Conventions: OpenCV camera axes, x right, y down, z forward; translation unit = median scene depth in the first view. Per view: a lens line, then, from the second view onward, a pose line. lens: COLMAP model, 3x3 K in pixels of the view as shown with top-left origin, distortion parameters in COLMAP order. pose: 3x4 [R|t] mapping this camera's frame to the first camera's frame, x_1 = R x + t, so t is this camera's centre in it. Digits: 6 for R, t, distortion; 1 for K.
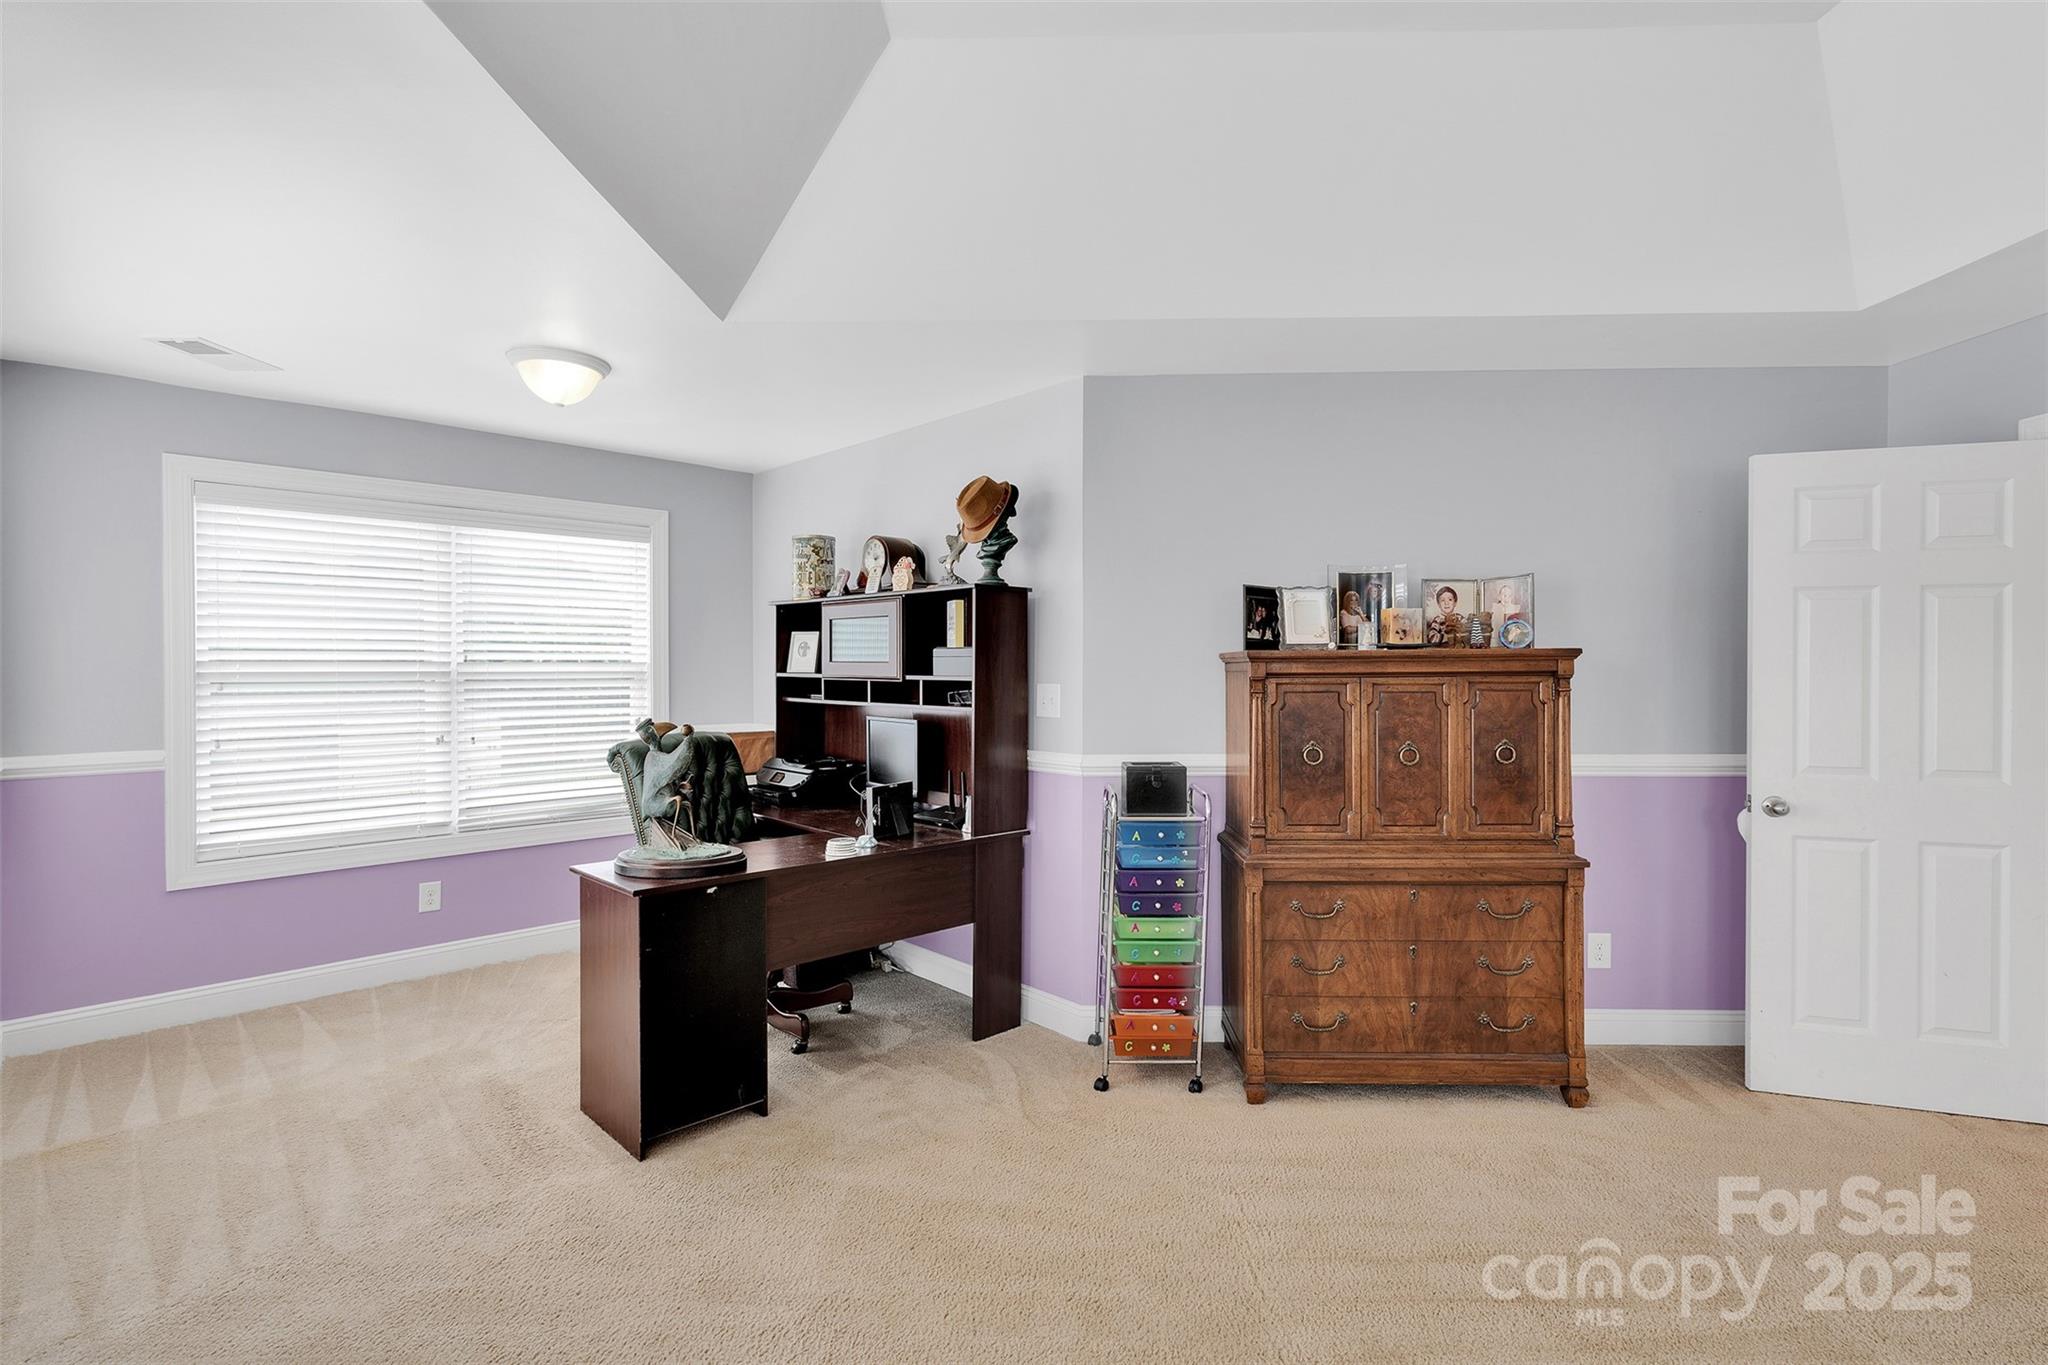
lens RADIAL K [[949.8, 0, 1025.3], [0, 949.8, 668.9], [0, 0, 1]] dist [0.001005, 0.000963]
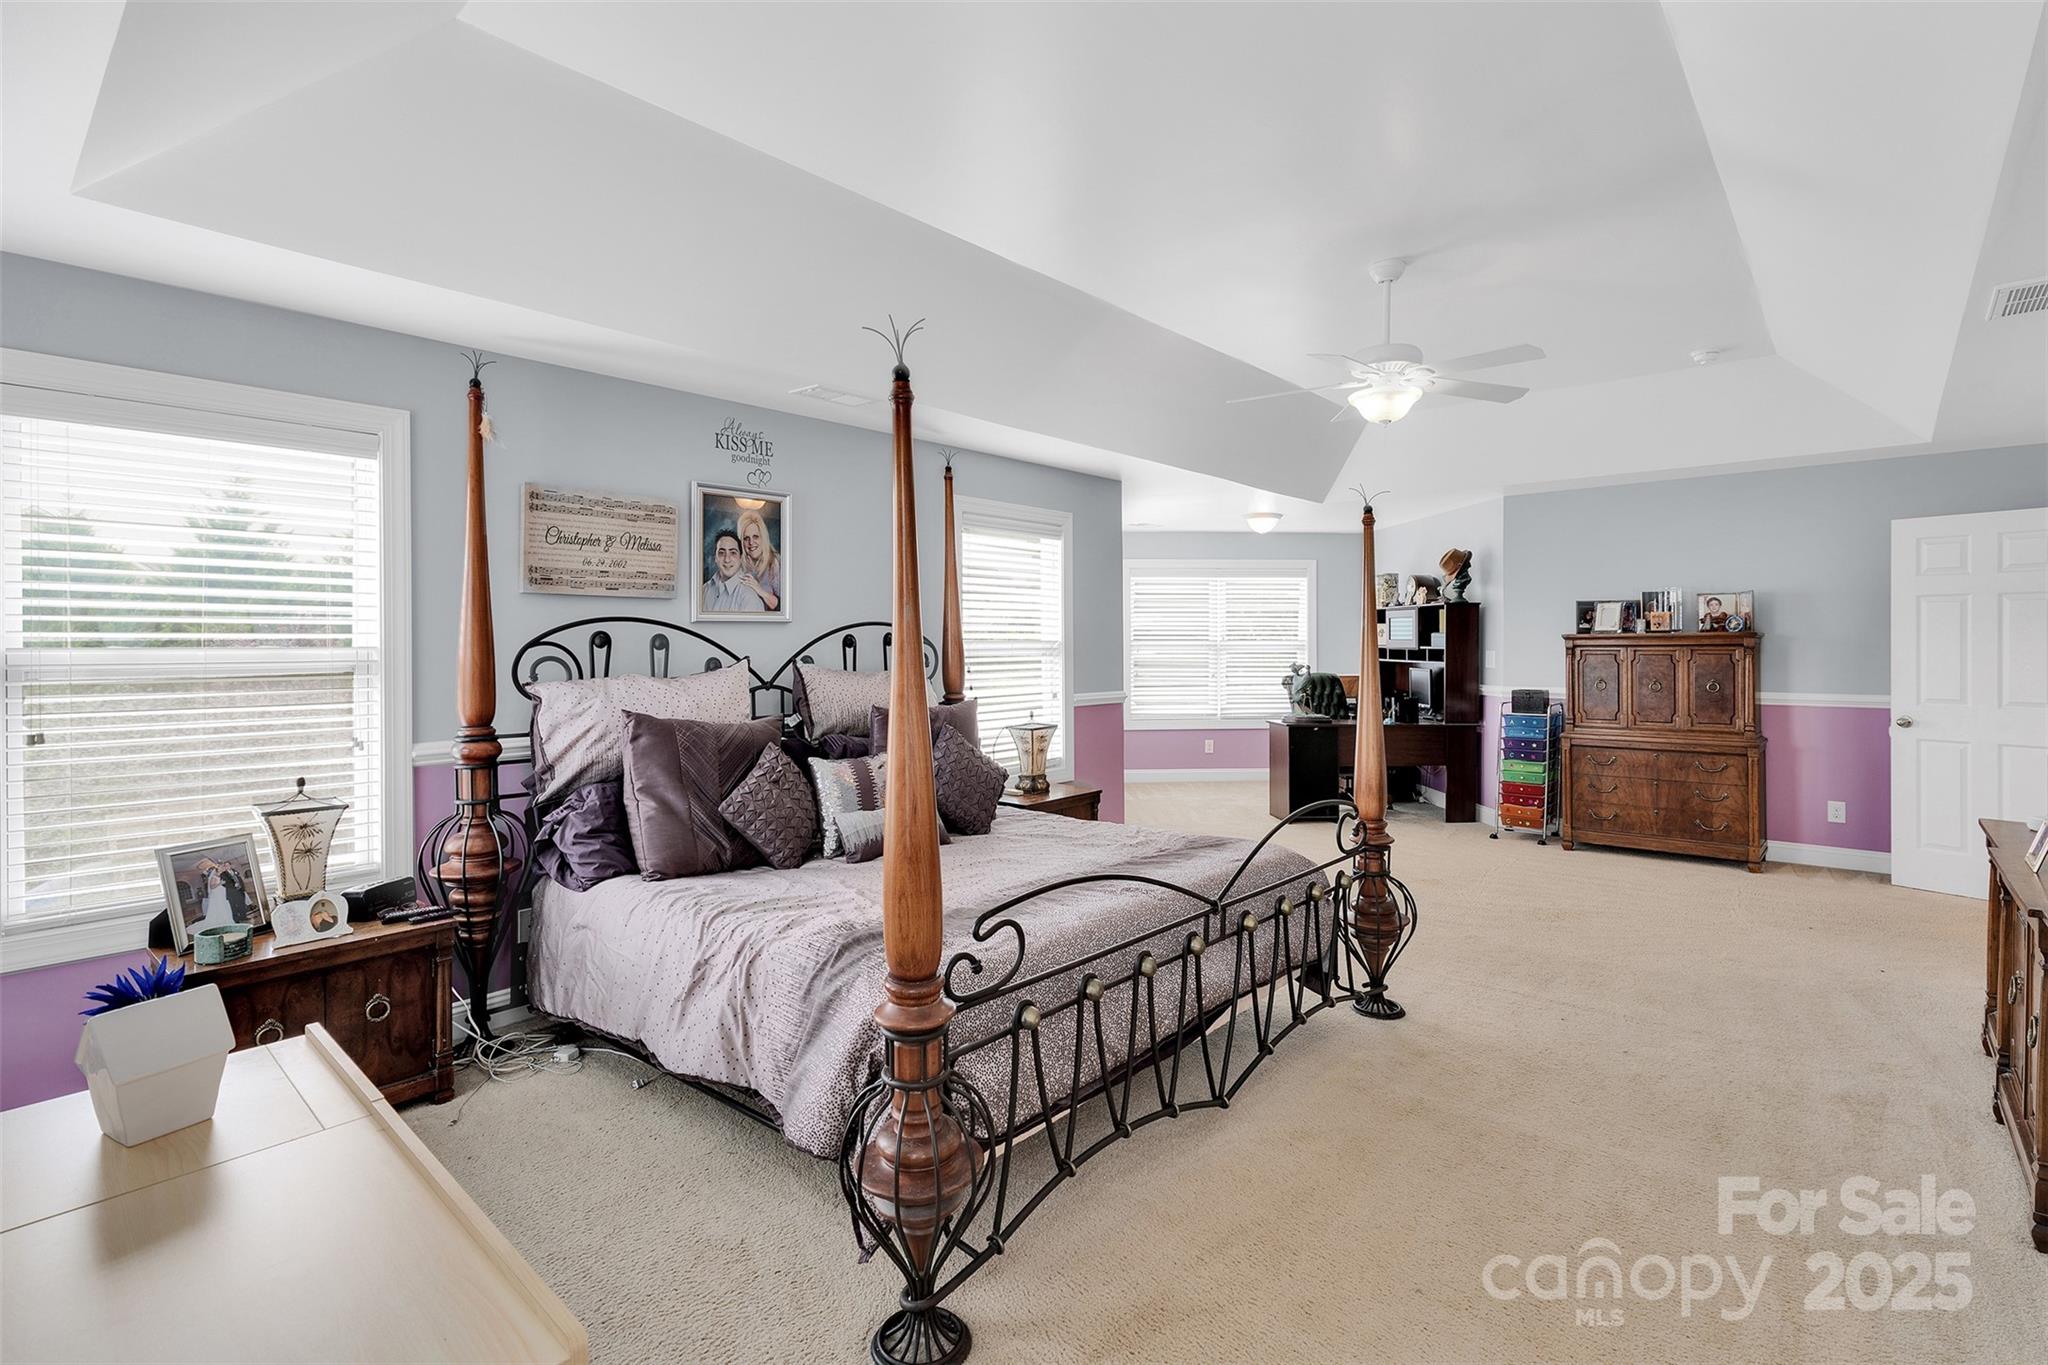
lens RADIAL K [[970.6, 0, 1014.7], [0, 970.6, 656.9], [0, 0, 1]] dist [-0.000406, 0.000316]
pose [[0.755205, 0.008094, -0.655439, 0.664246], [0.001043, 0.999908, 0.013550, -0.000079], [0.655488, -0.010916, 0.755127, -1.300130]]
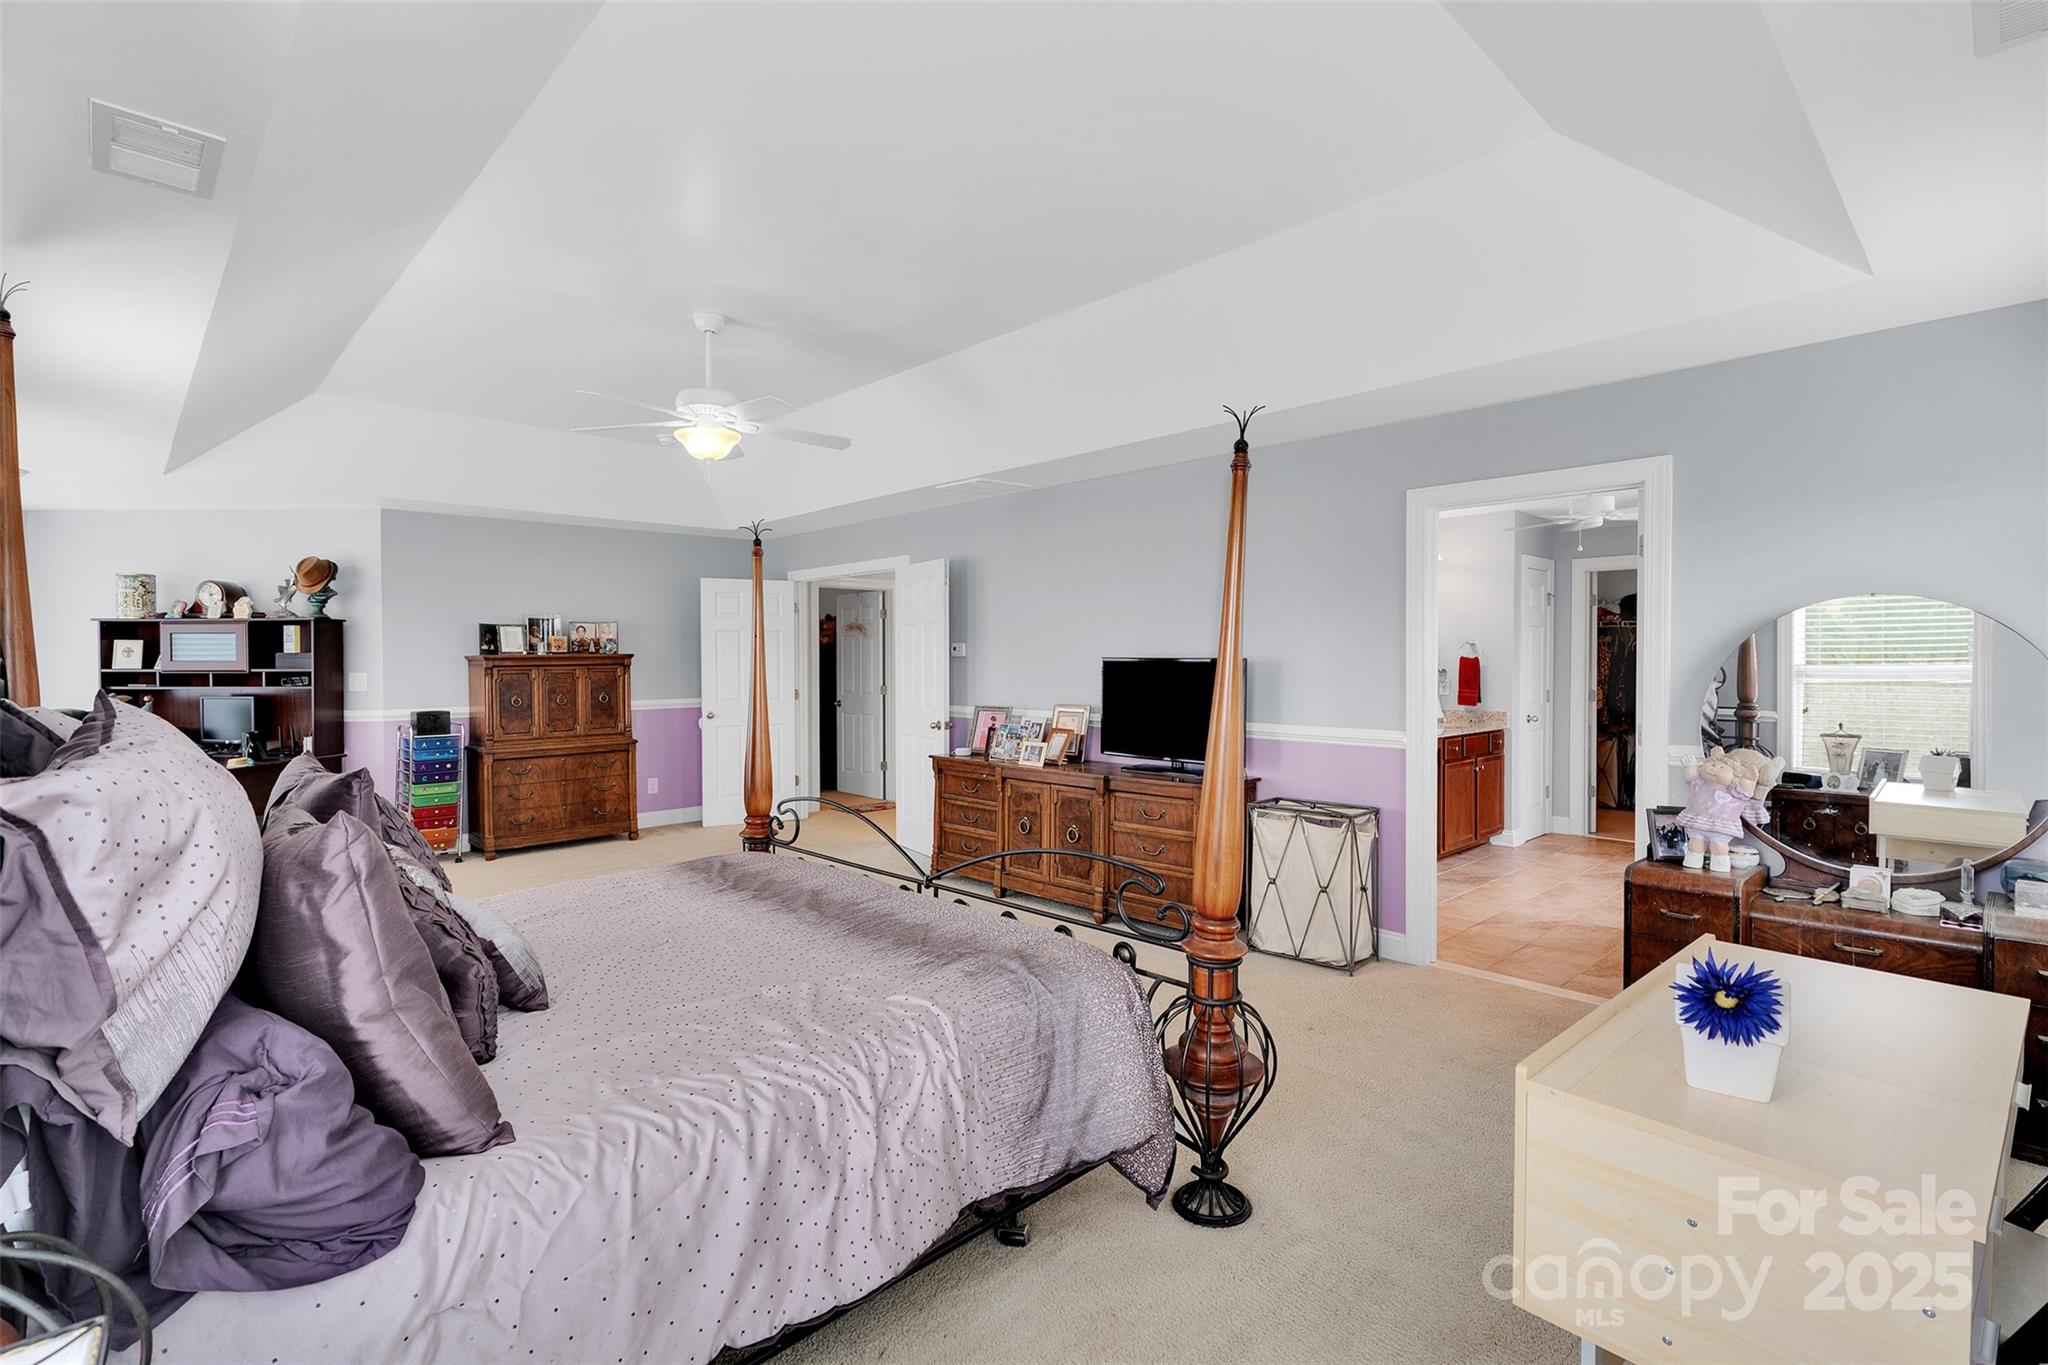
lens RADIAL K [[949.8, 0, 1025.3], [0, 949.8, 668.9], [0, 0, 1]] dist [0.001005, 0.000963]
pose [[0.694404, -0.012111, 0.719483, -0.435374], [0.007214, 0.999925, 0.009868, -0.000115], [-0.719549, -0.001662, 0.694439, -1.300166]]
